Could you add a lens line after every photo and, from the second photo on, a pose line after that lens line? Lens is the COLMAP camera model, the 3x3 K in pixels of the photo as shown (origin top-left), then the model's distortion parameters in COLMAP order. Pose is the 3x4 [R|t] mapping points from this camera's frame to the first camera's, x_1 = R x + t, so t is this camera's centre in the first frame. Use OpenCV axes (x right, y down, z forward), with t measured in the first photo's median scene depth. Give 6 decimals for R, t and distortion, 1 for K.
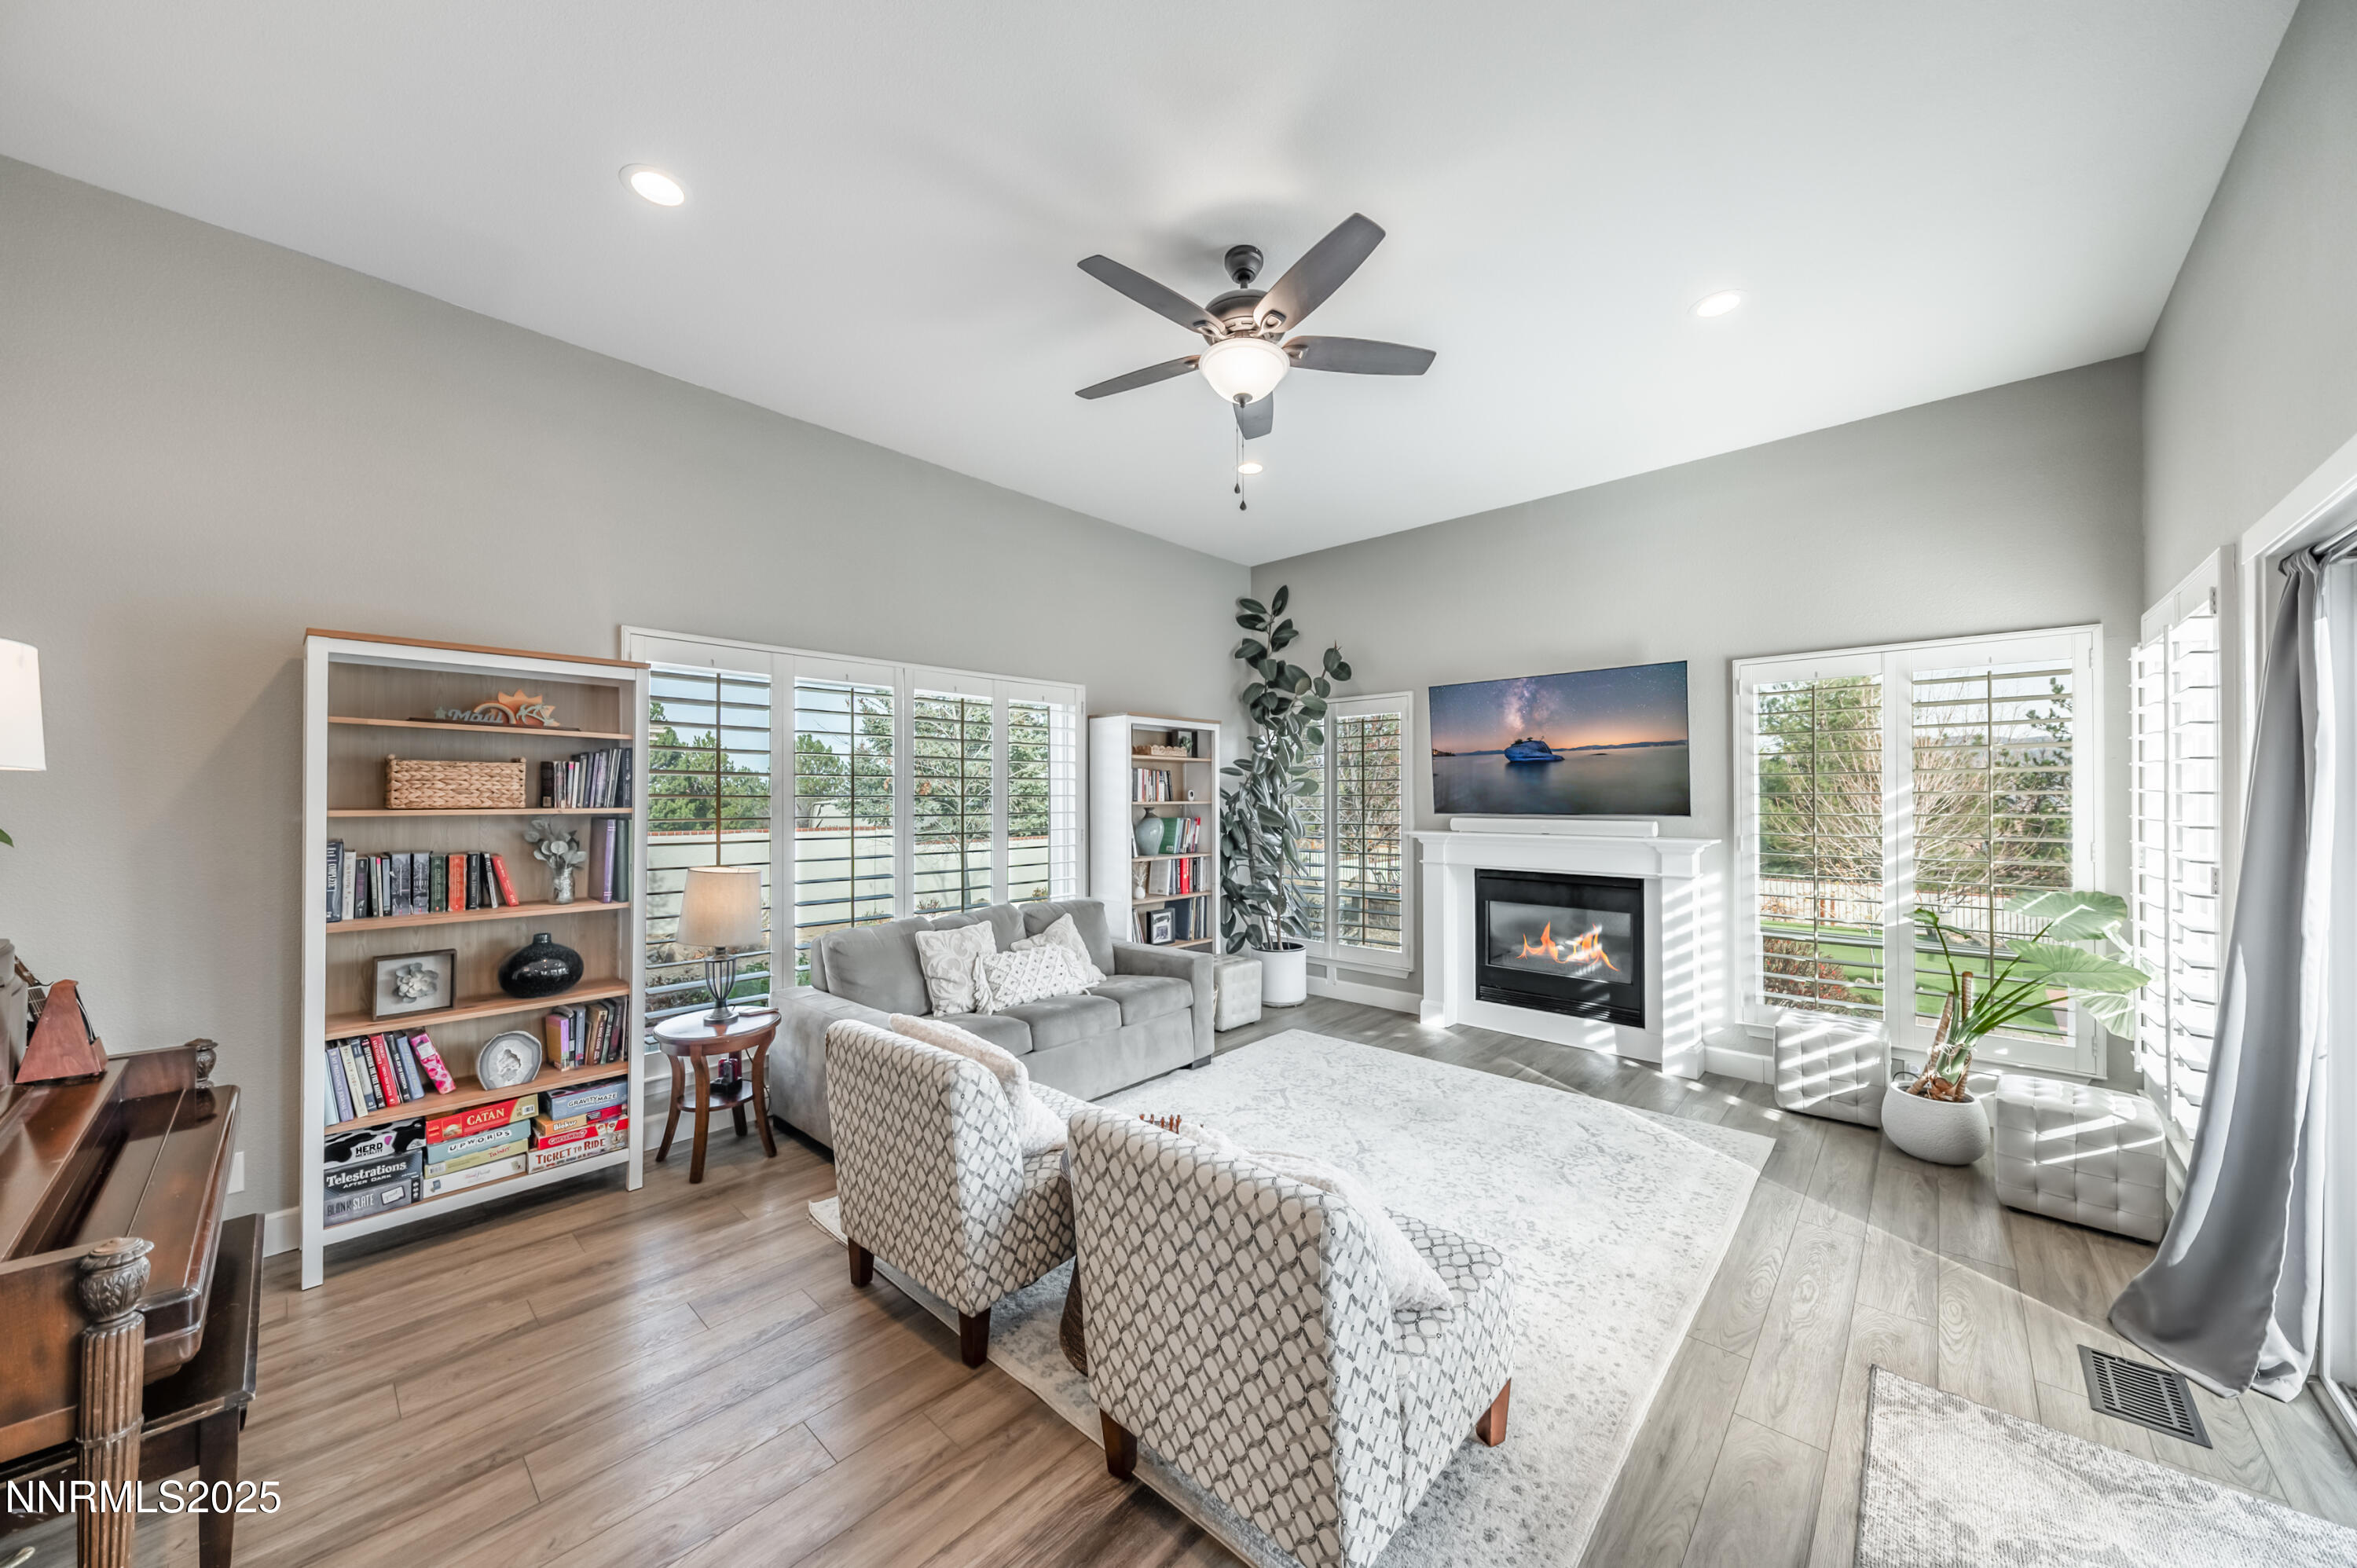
lens RADIAL K [[823.2, 0, 1157.3], [0, 823.2, 799.7], [0, 0, 1]] dist [0.007675, -0.001852]
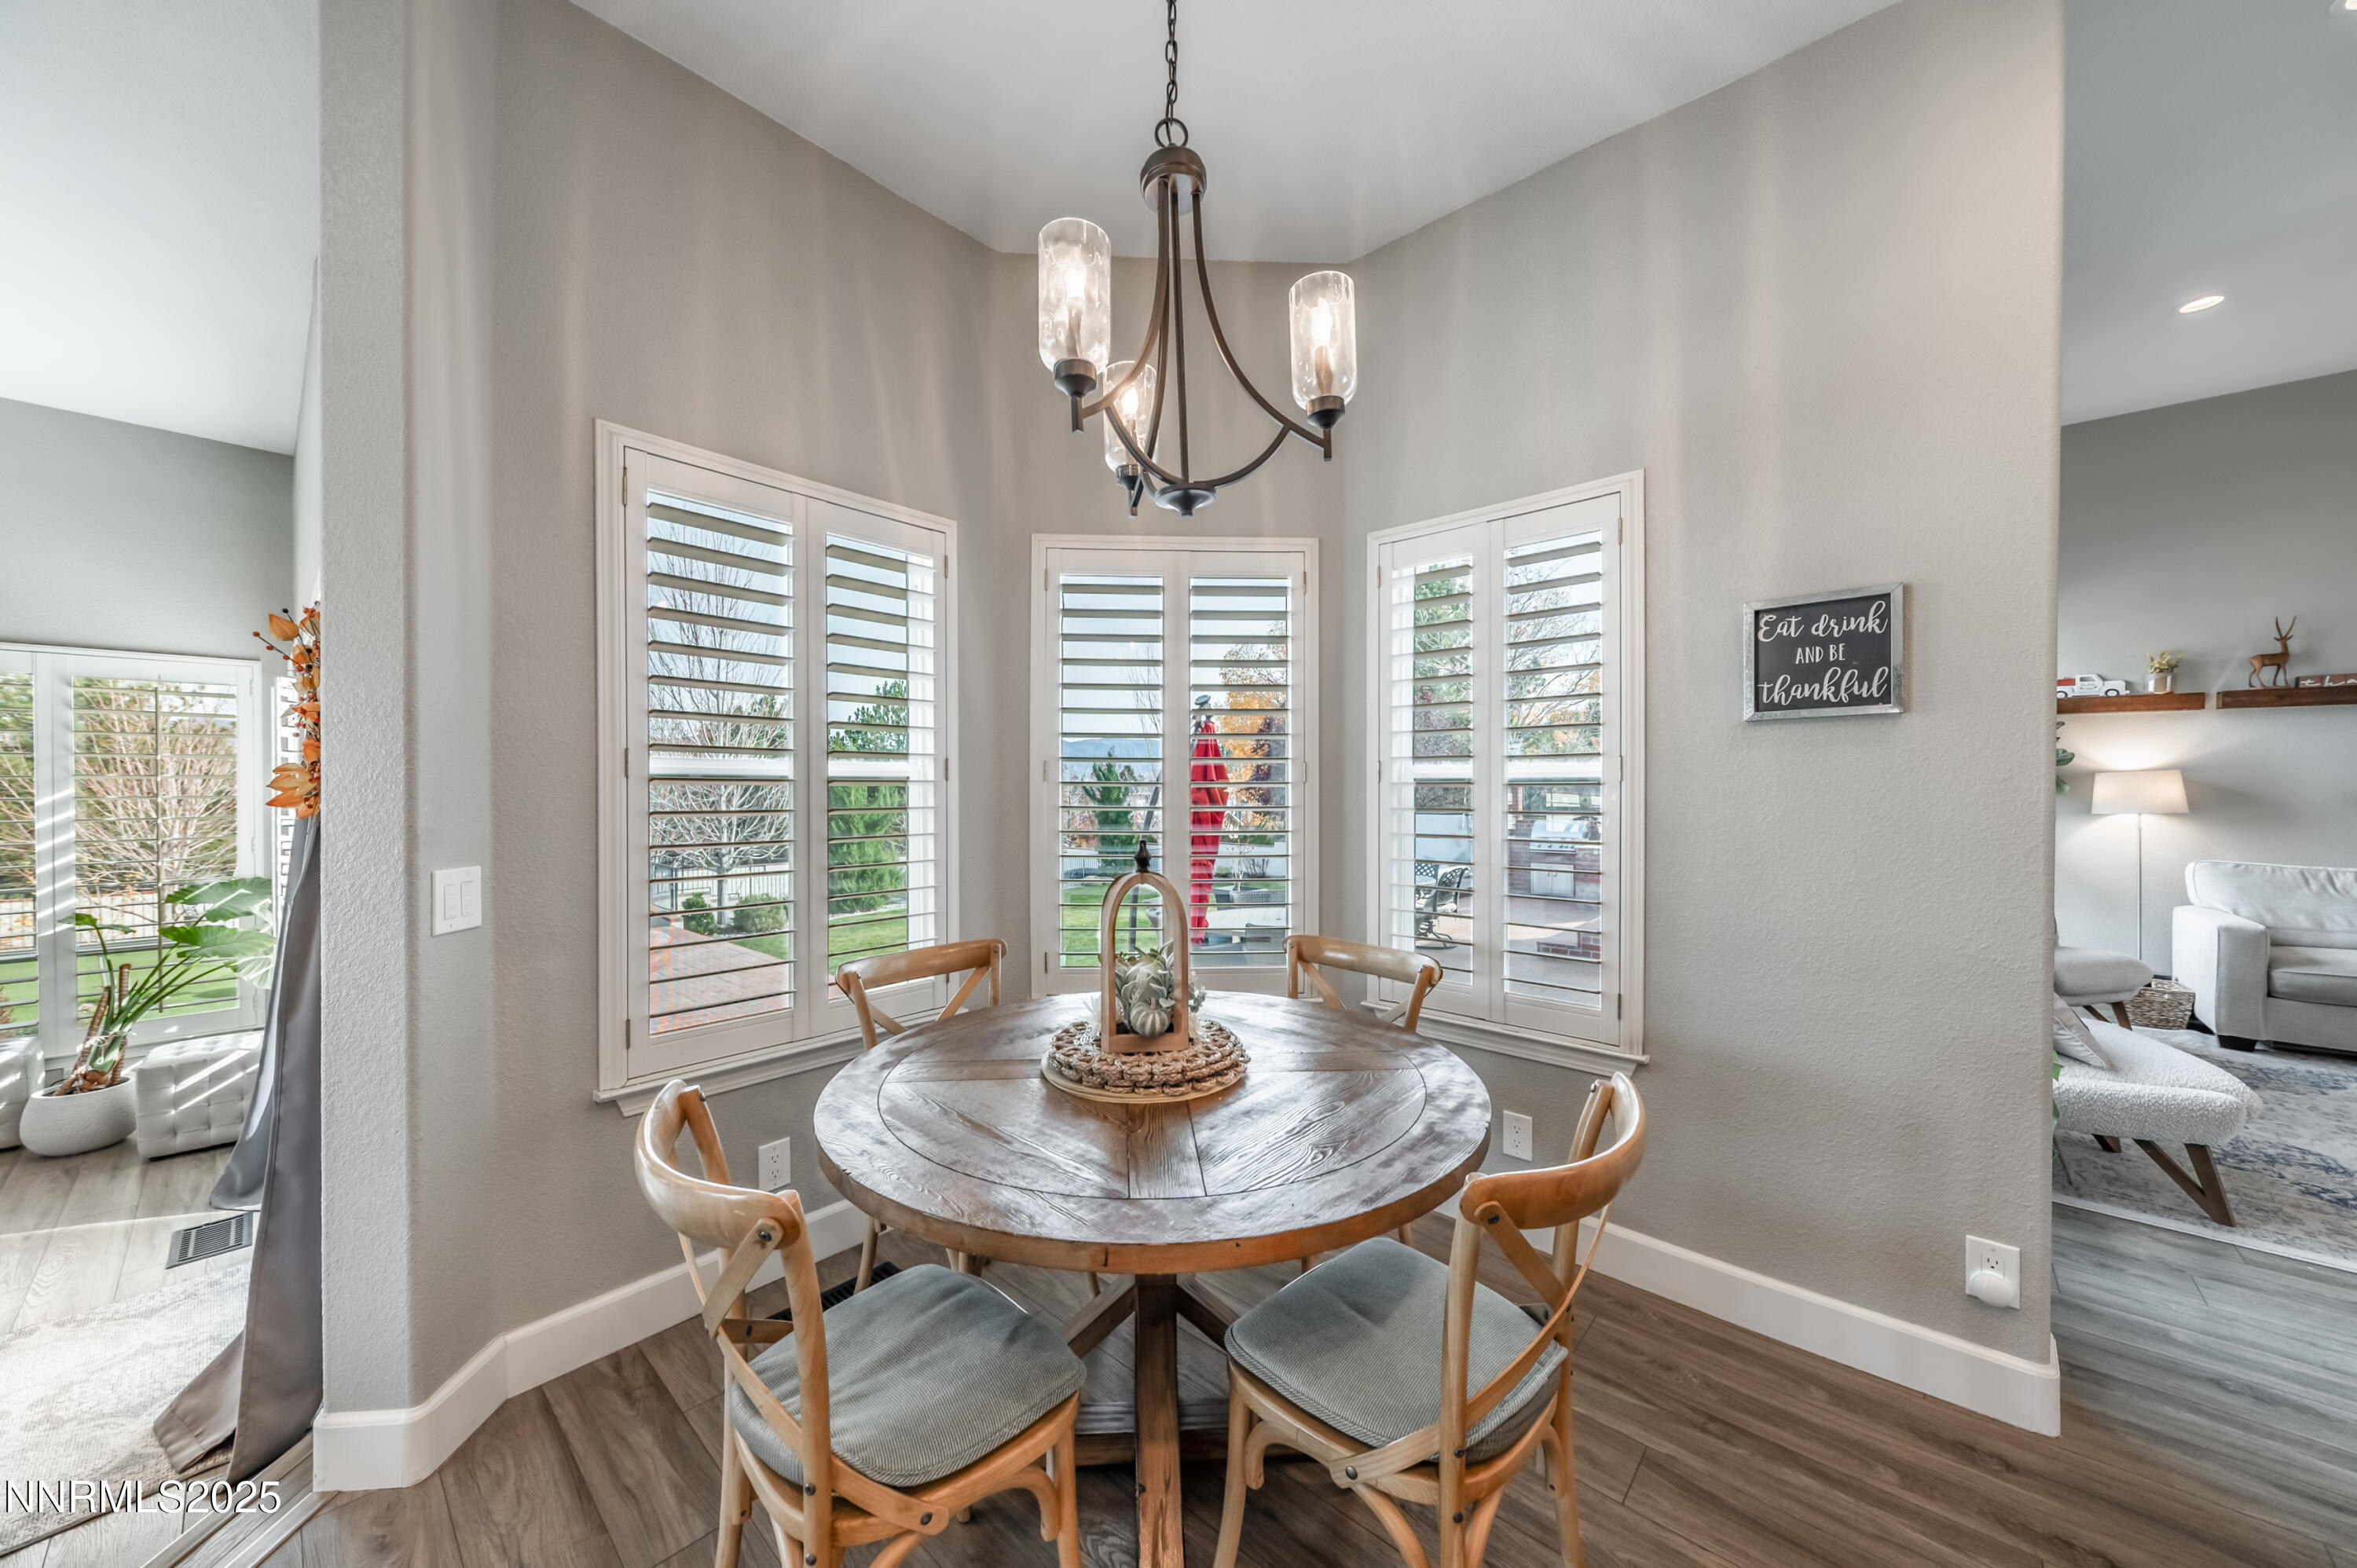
lens RADIAL K [[823.2, 0, 1177.3], [0, 823.2, 792.8], [0, 0, 1]] dist [0.007675, -0.001852]
pose [[-0.025393, -0.004326, 0.999668, -0.103537], [0.005129, 0.999977, 0.004457, -0.010602], [-0.999664, 0.005240, -0.025370, -0.256355]]
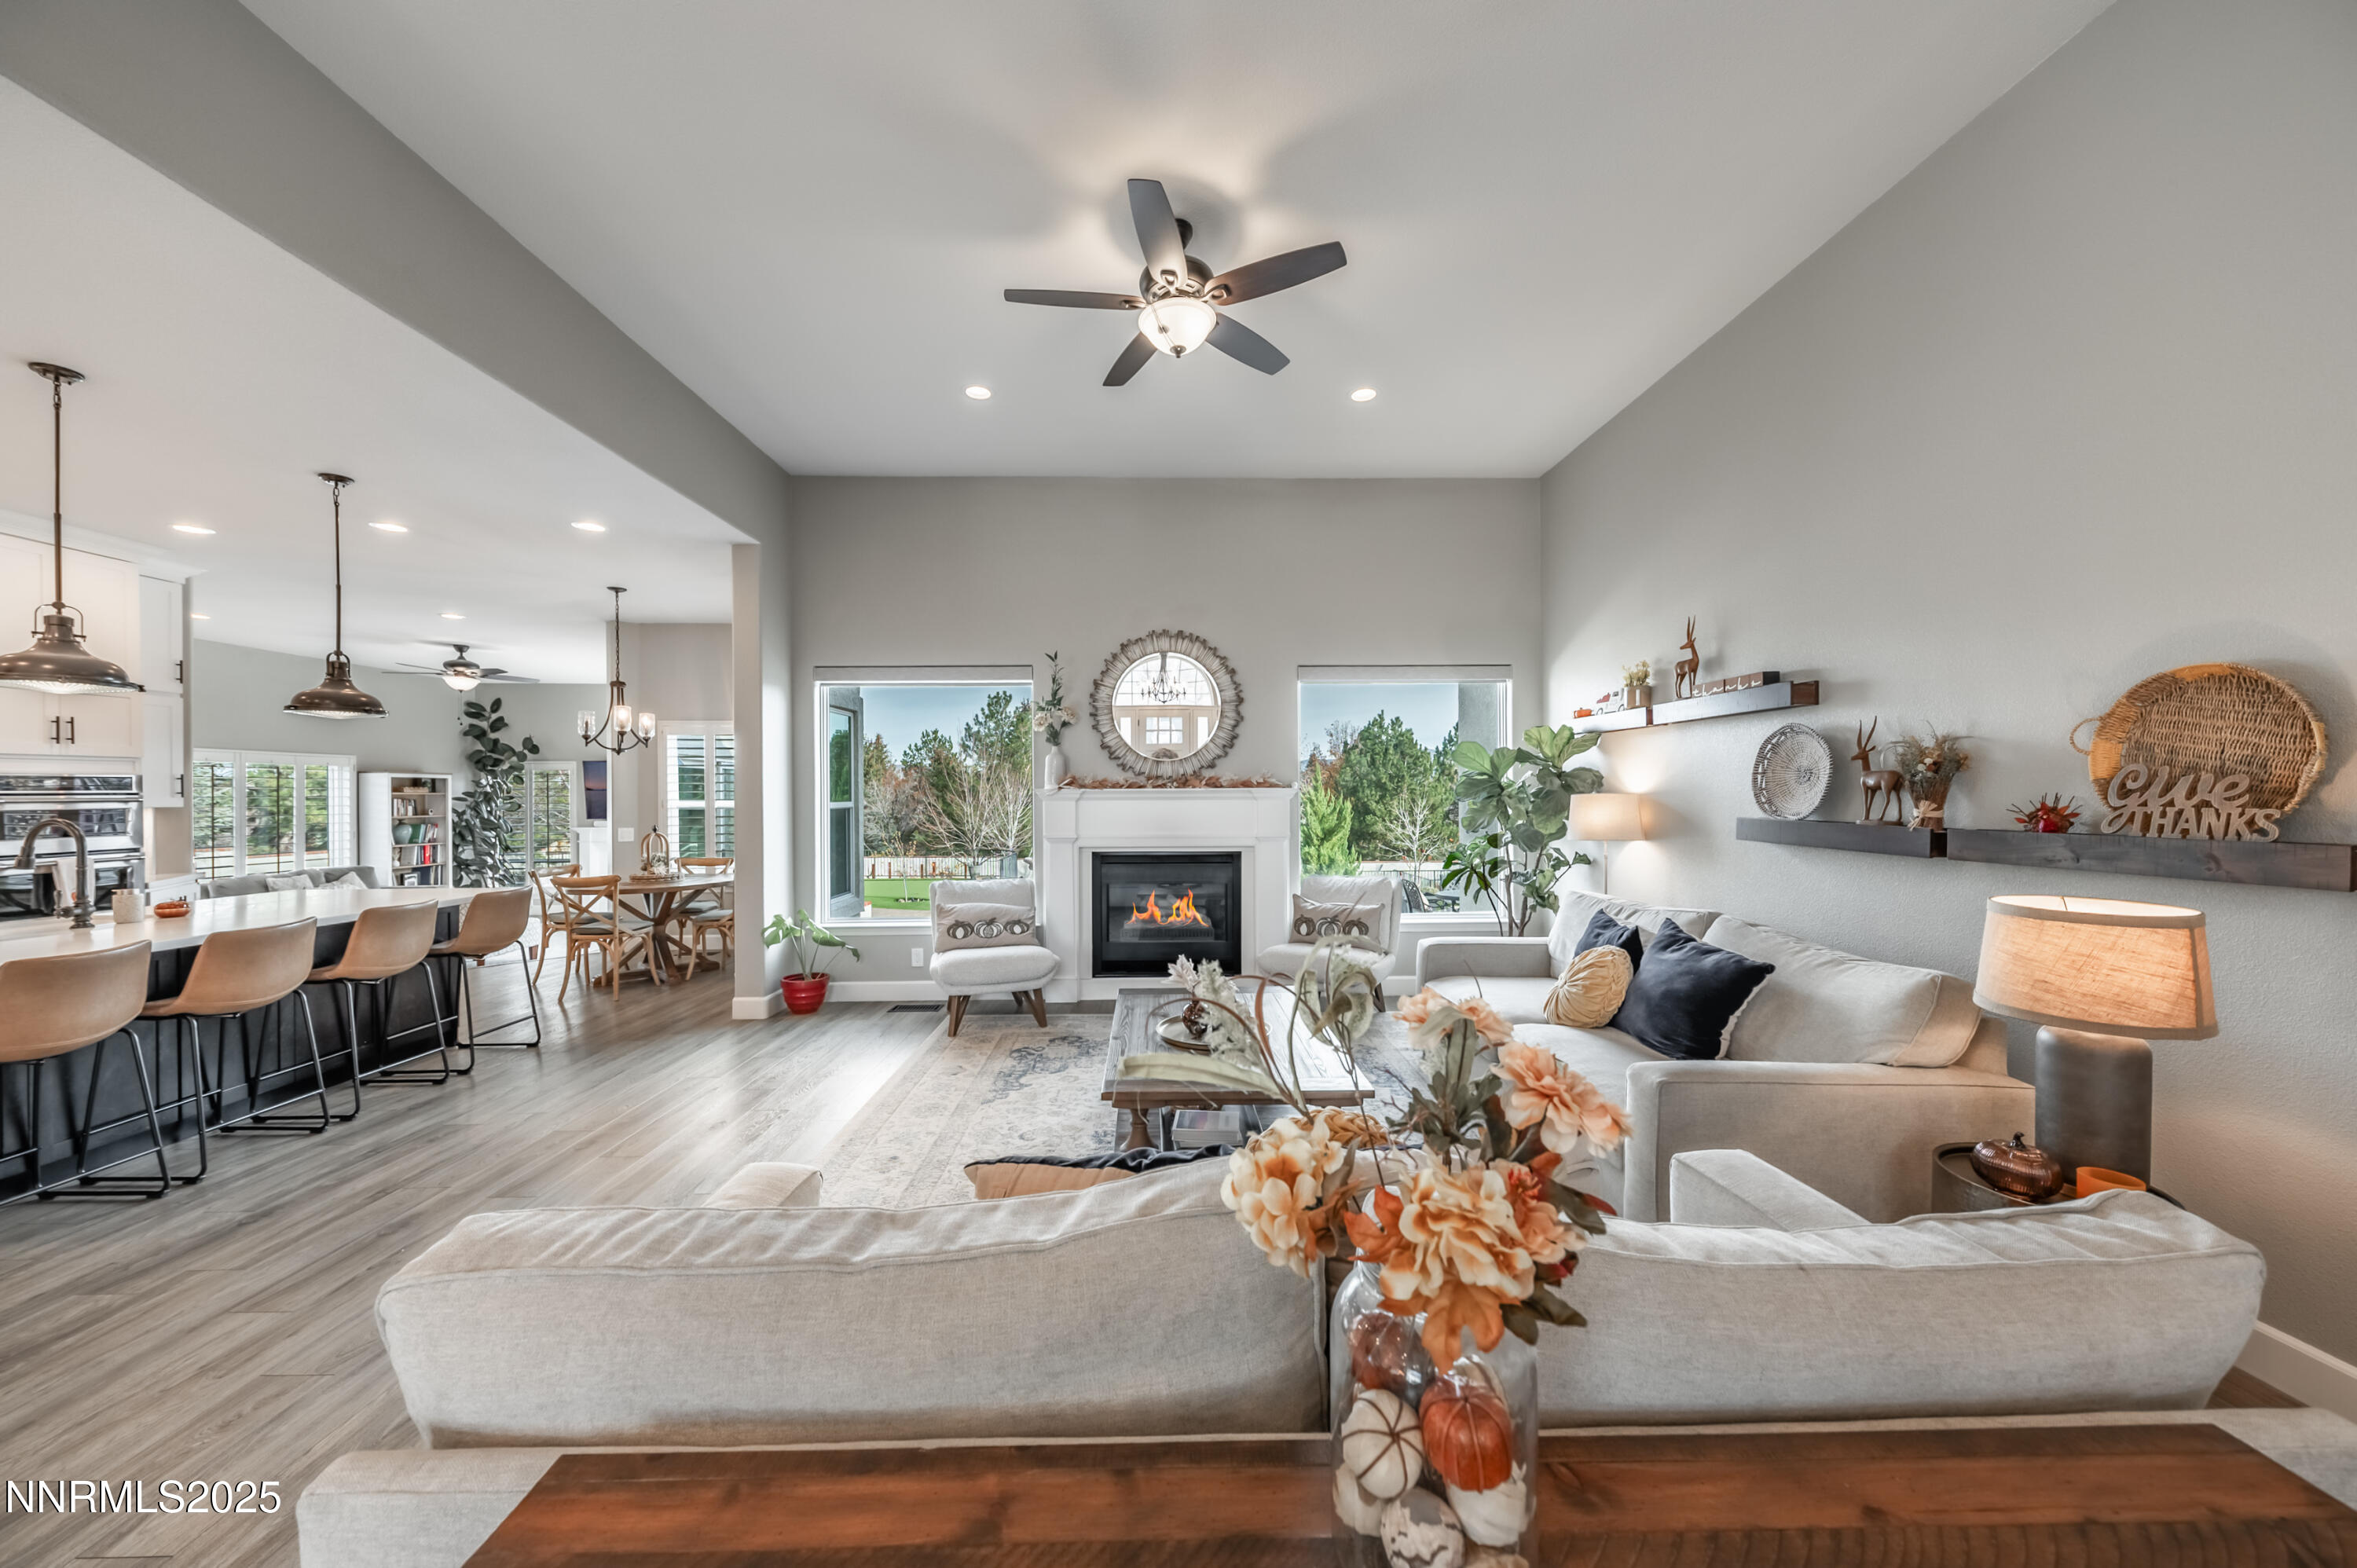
lens RADIAL K [[823.2, 0, 1176.8], [0, 823.2, 791.3], [0, 0, 1]] dist [0.007675, -0.001852]
pose [[0.709100, -0.001163, 0.705107, -0.106207], [0.008571, 0.999939, -0.006970, -0.032295], [-0.705056, 0.010986, 0.709067, -1.945558]]
